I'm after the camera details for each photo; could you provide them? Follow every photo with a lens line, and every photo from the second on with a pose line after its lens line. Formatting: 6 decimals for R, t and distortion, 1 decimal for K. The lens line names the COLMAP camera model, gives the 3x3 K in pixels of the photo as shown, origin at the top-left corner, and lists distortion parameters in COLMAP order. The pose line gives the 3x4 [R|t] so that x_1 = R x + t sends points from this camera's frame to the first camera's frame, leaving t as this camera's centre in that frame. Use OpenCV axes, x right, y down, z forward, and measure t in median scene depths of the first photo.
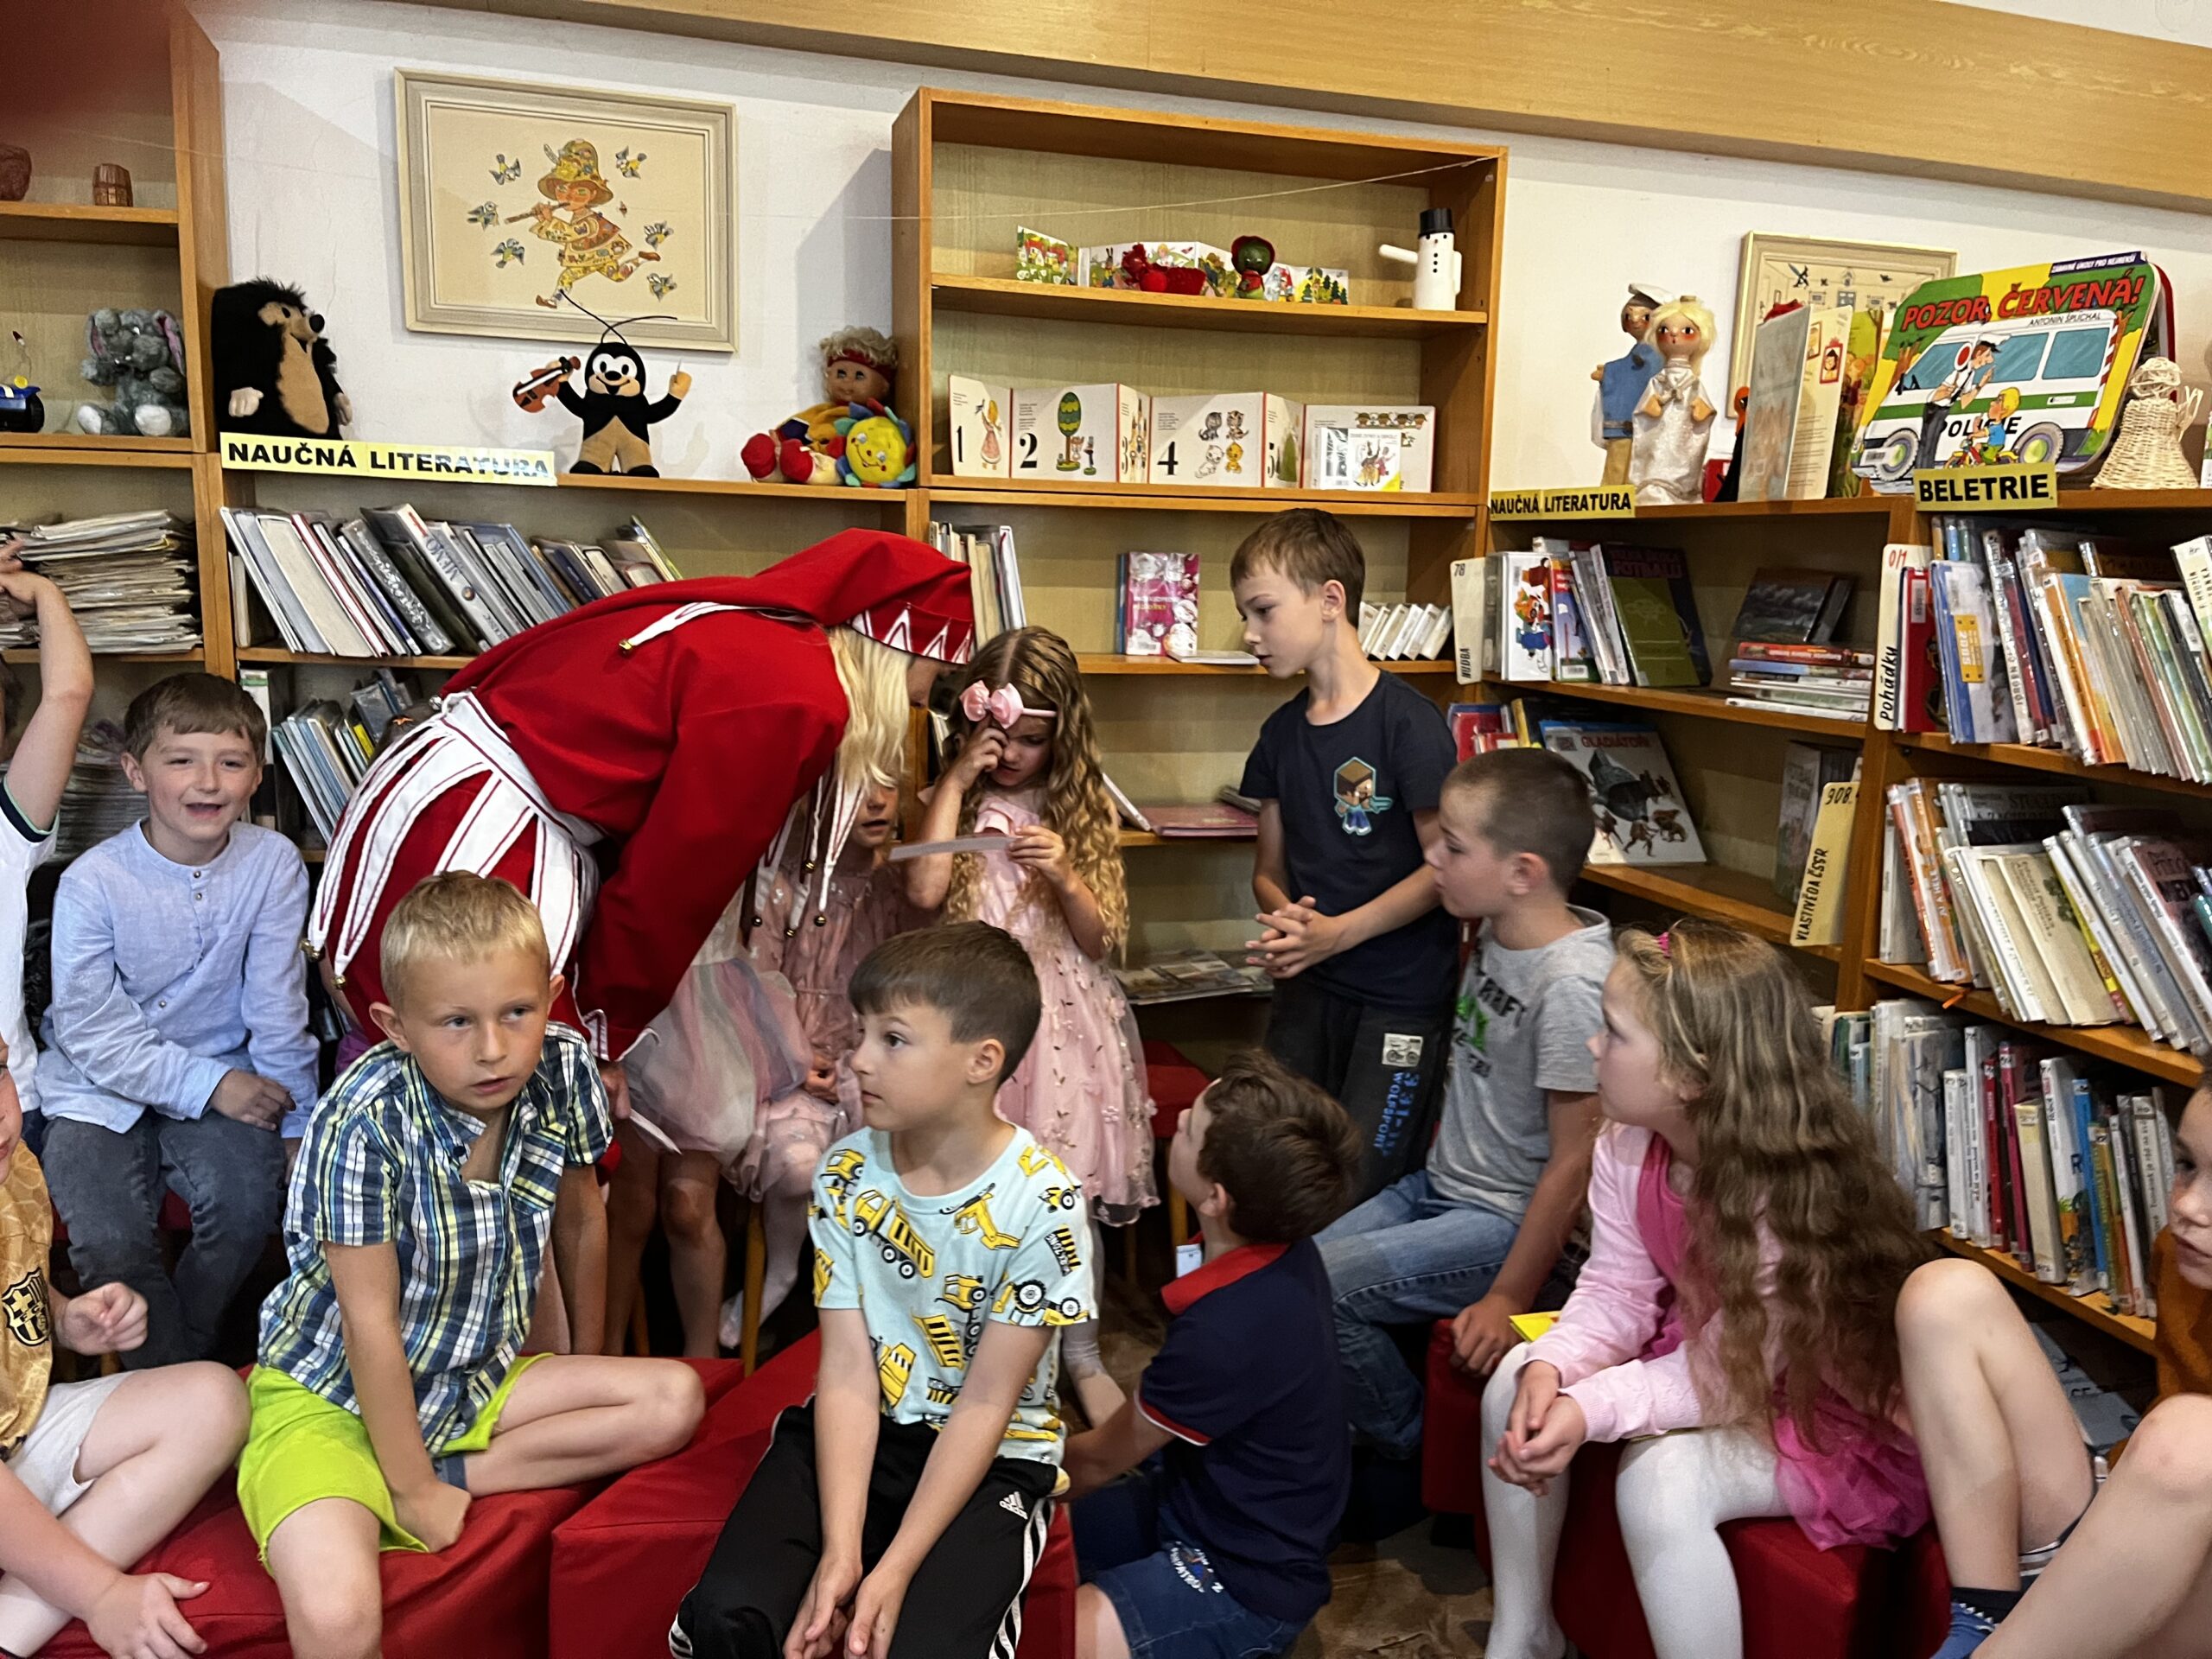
lens RADIAL K [[1694.6, 0, 1104.4], [0, 1694.6, 849.2], [0, 0, 1]] dist [0.043456, -0.016664]
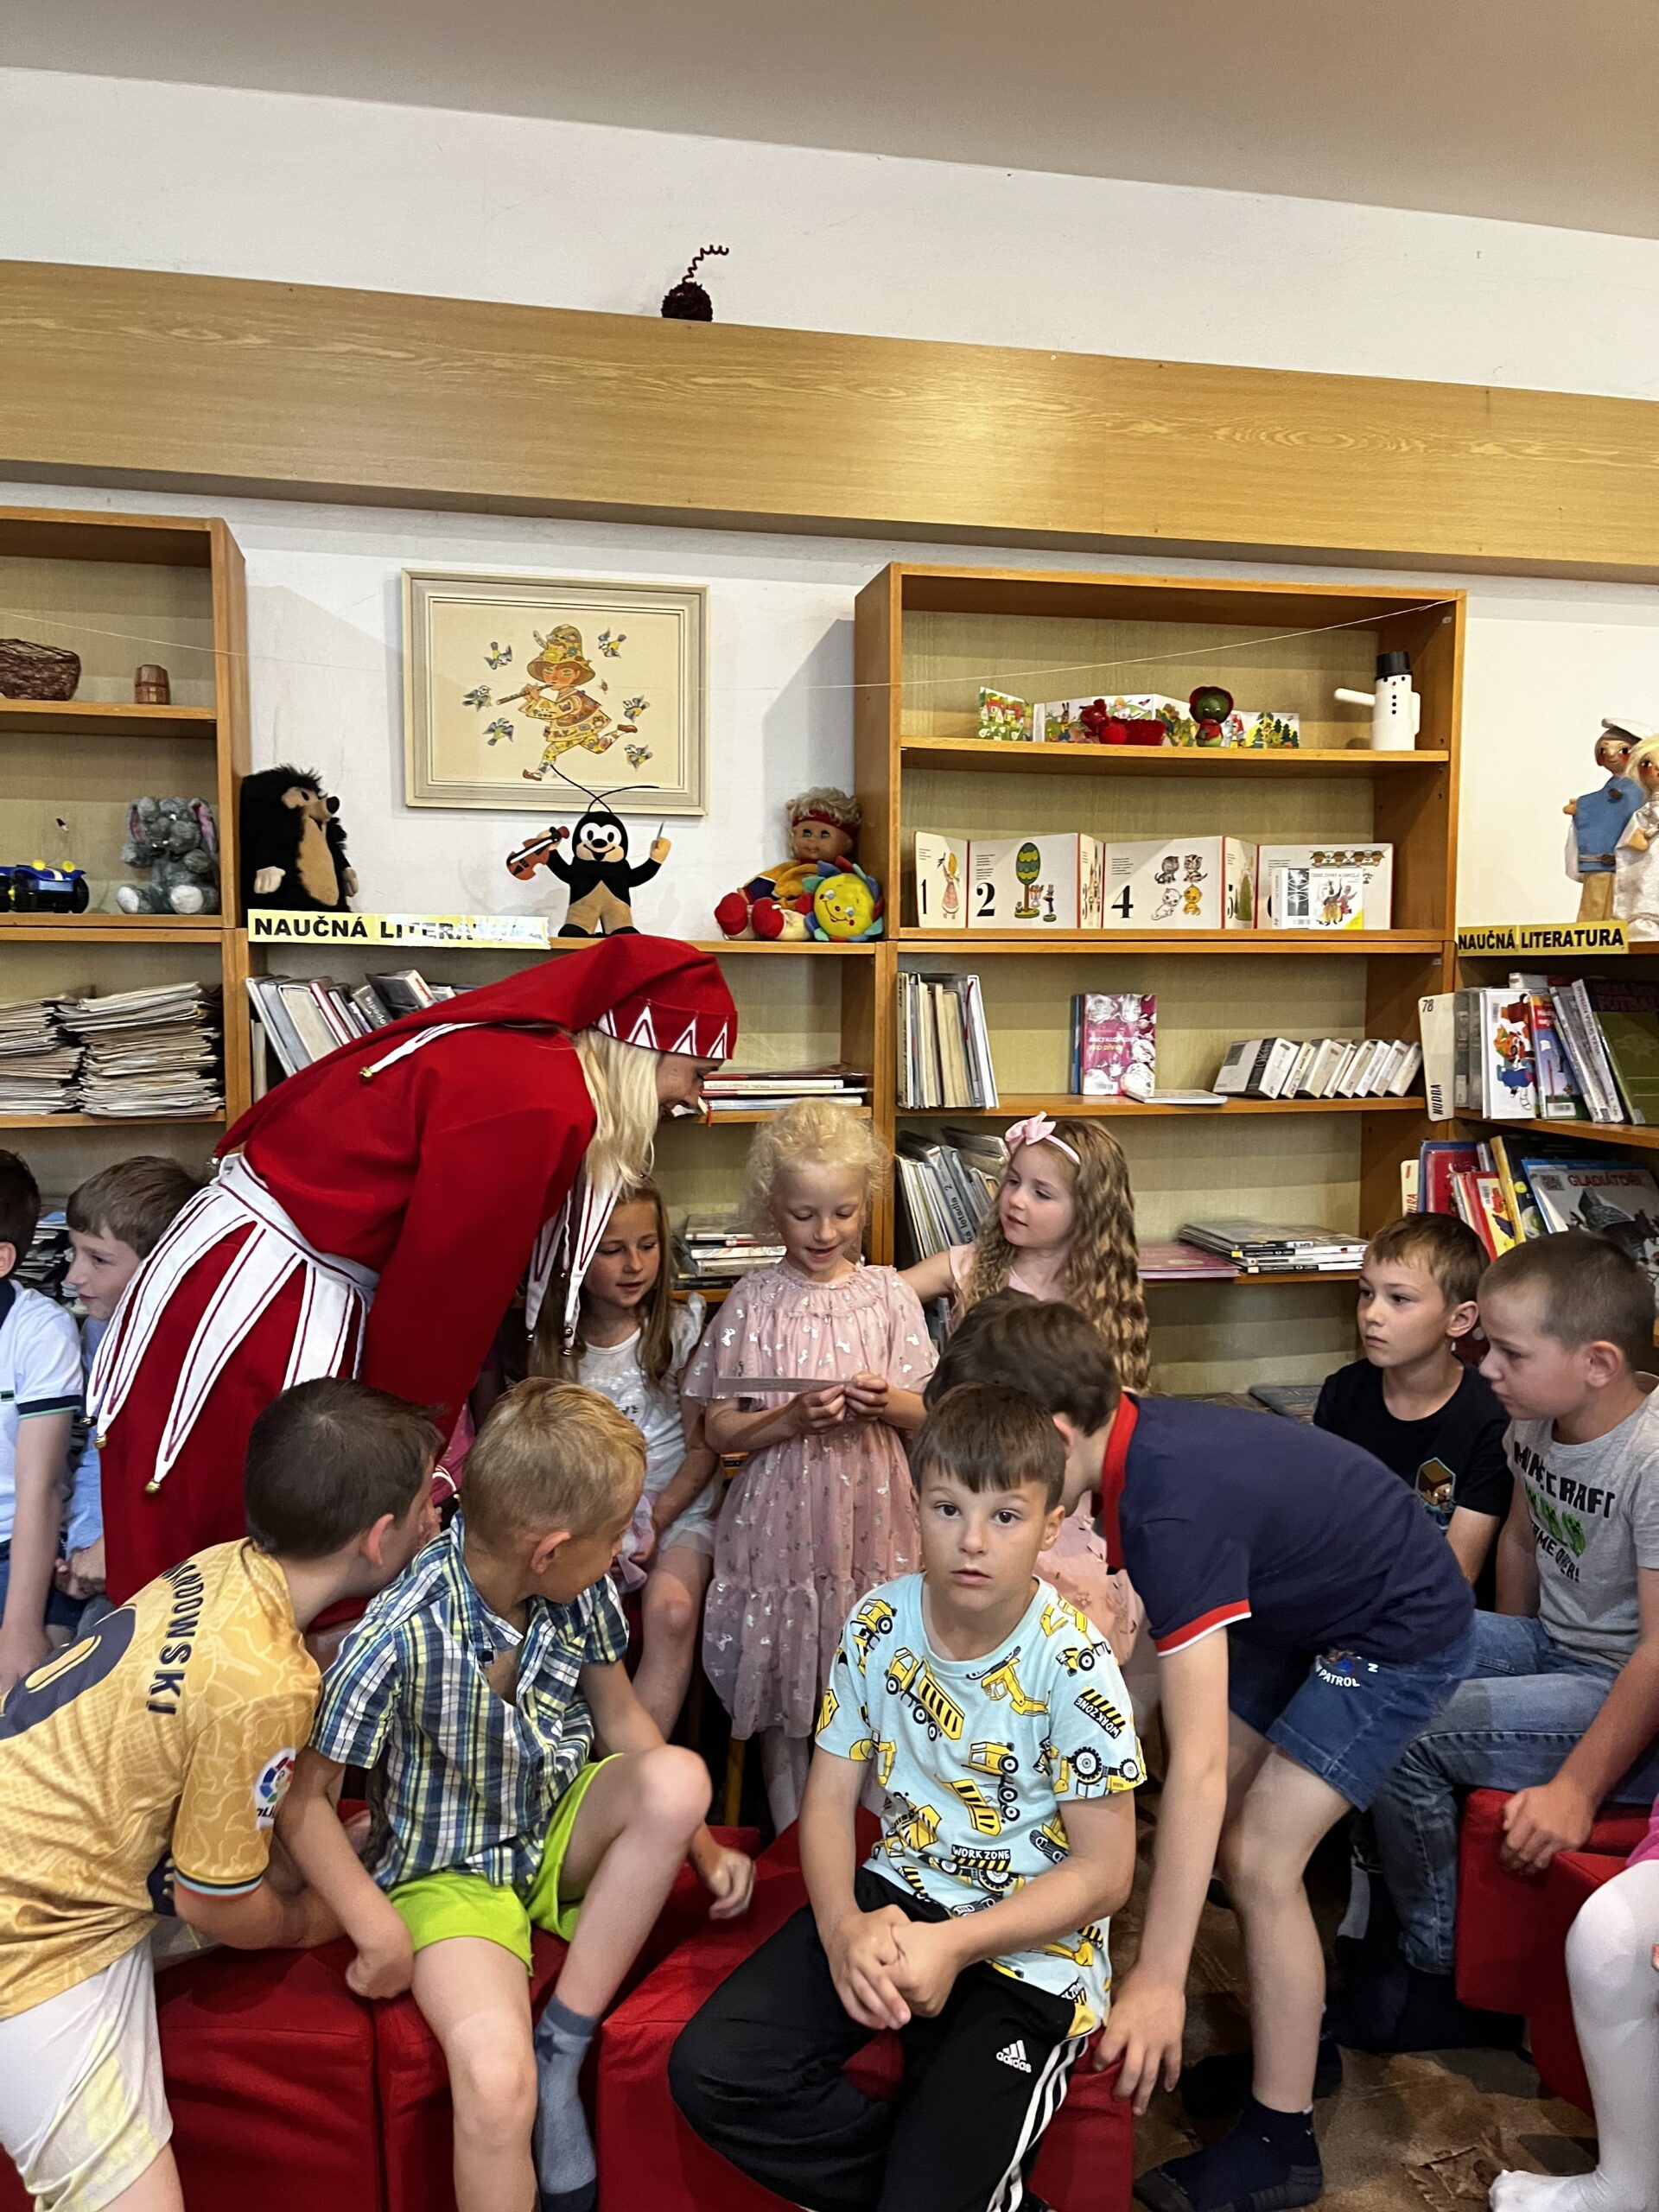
lens RADIAL K [[1694.6, 0, 804.3], [0, 1694.6, 1124.9], [0, 0, 1]] dist [0.043456, -0.016664]
pose [[0.995484, -0.012810, -0.094058, -0.063955], [0.004787, 0.996366, -0.085041, -0.015095], [0.094805, 0.084206, 0.991928, -0.006949]]
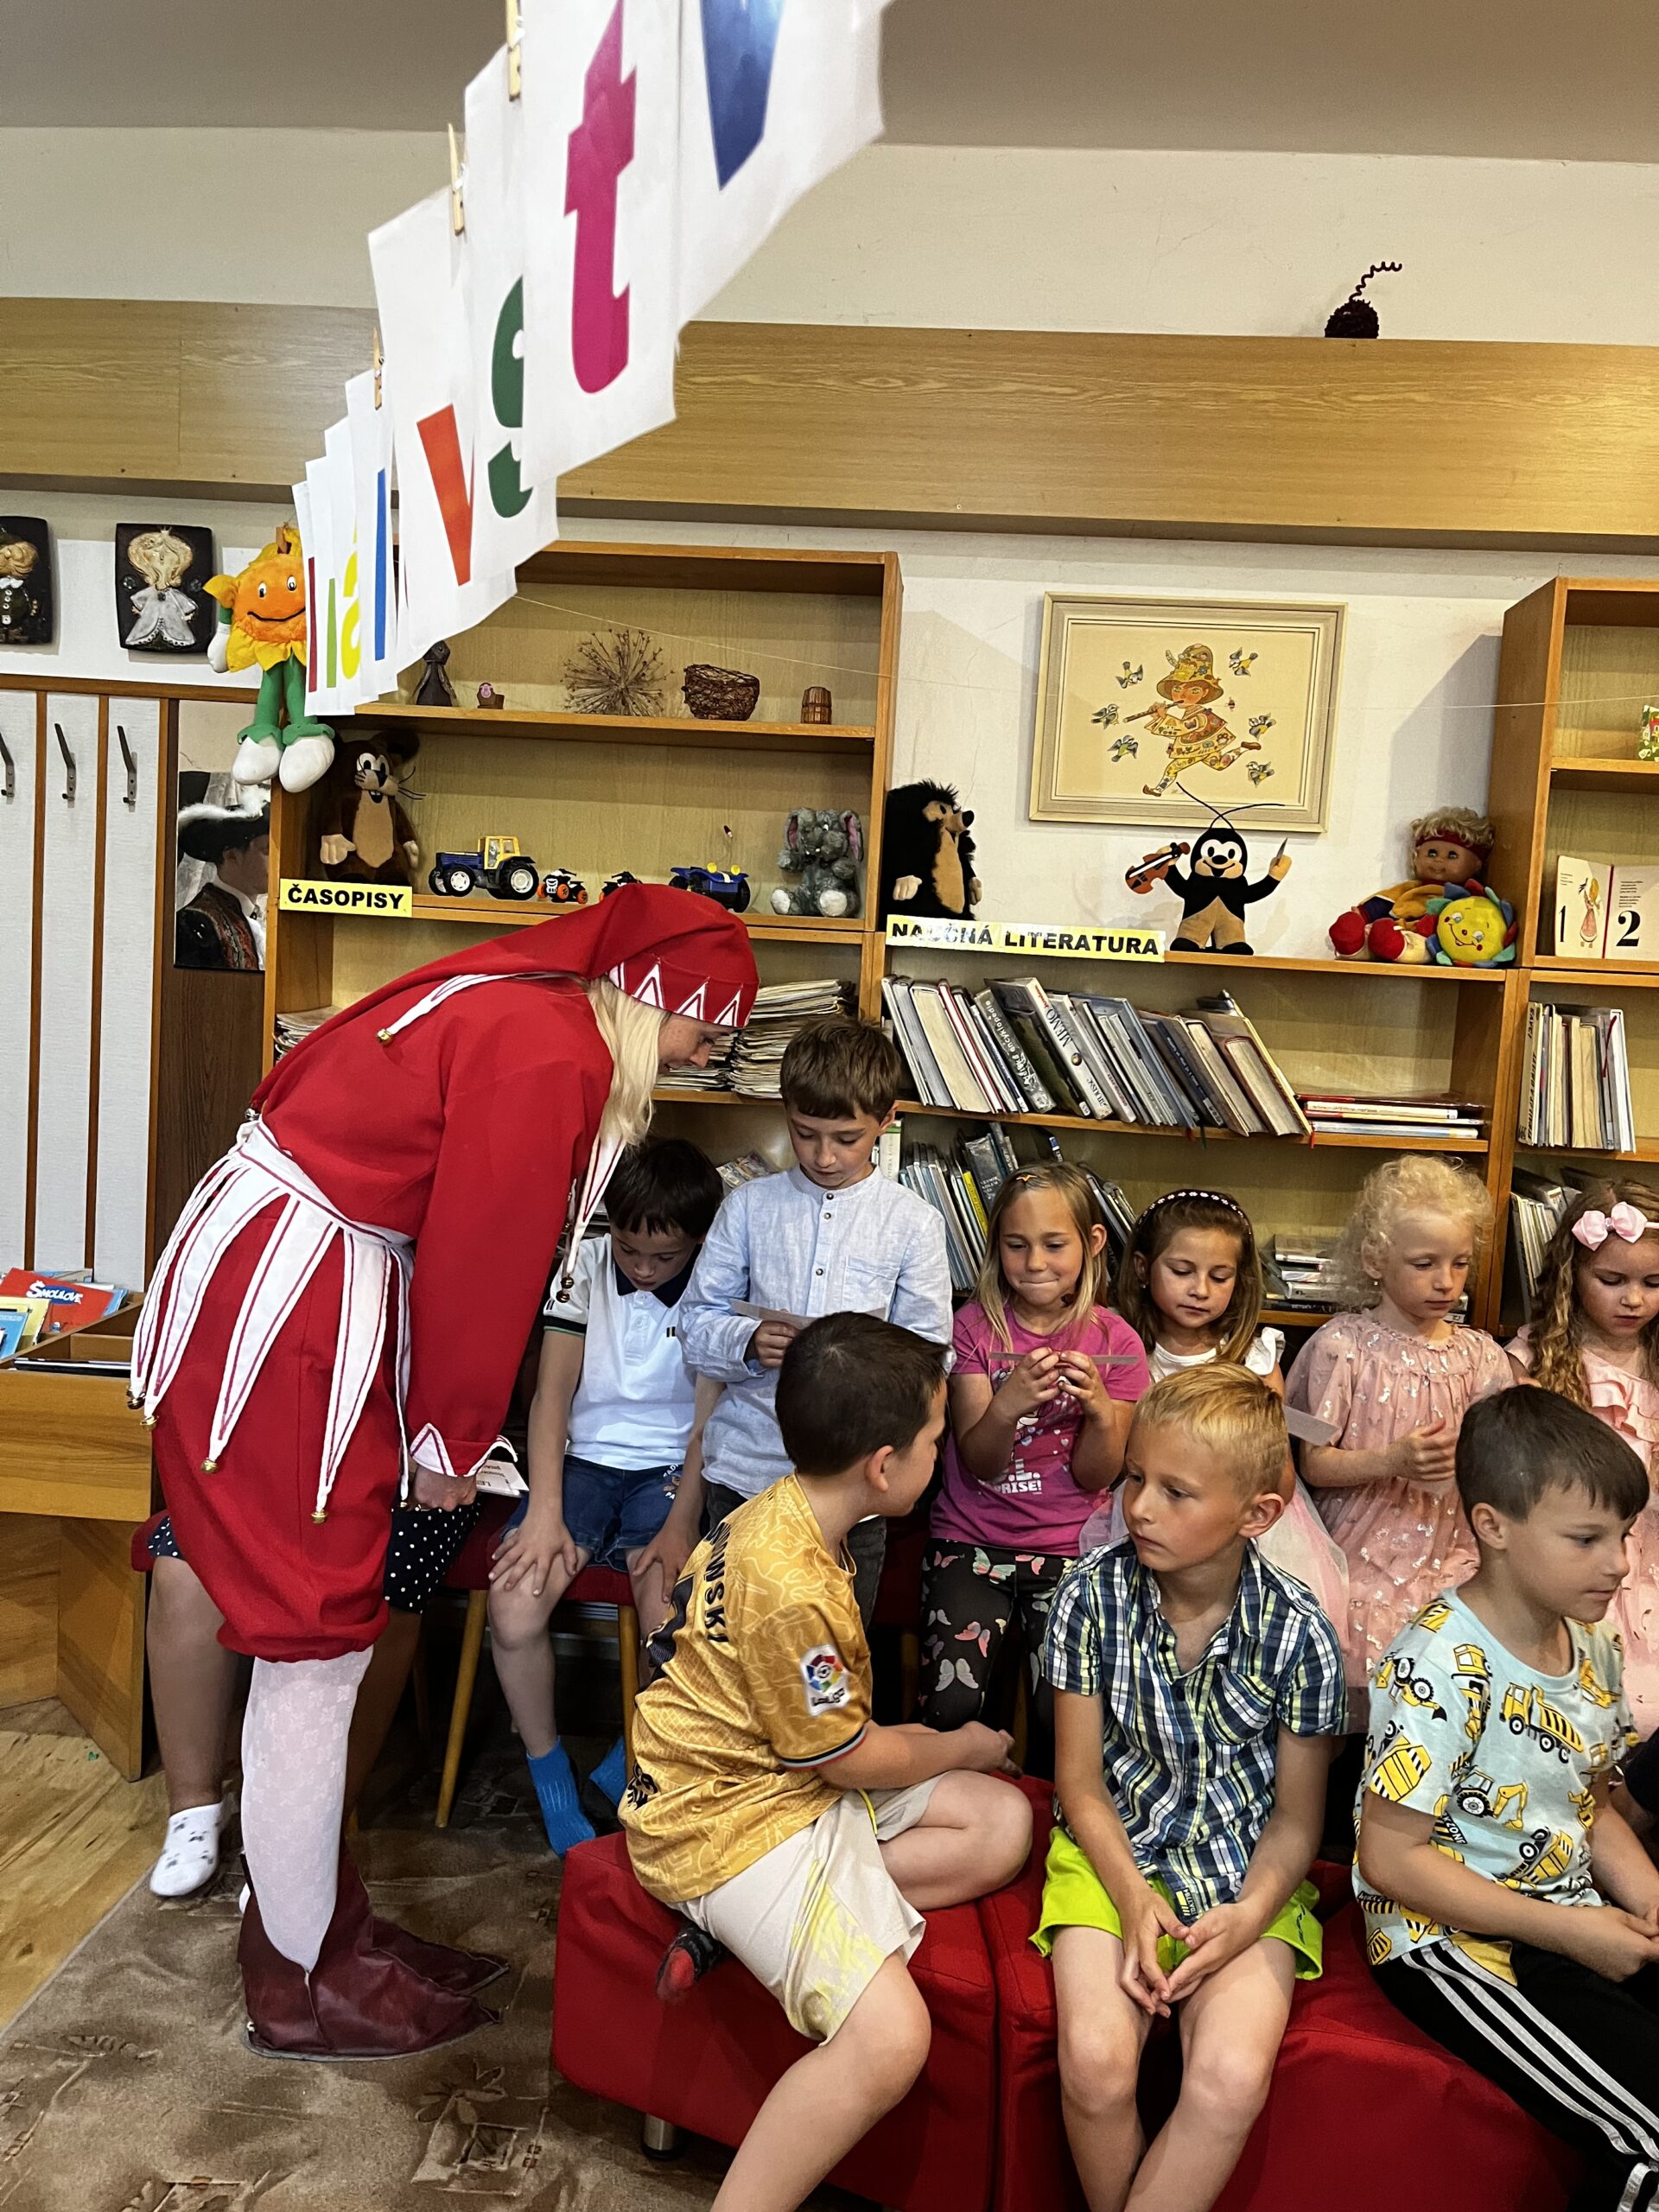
lens RADIAL K [[1681.0, 0, 829.5], [0, 1681.0, 1106.0], [0, 0, 1]] dist [0.059644, -0.063717]
pose [[0.928825, 0.057165, -0.366084, -0.115375], [-0.092353, 0.992561, -0.079328, -0.019244], [0.358826, 0.107491, 0.927195, -0.041531]]
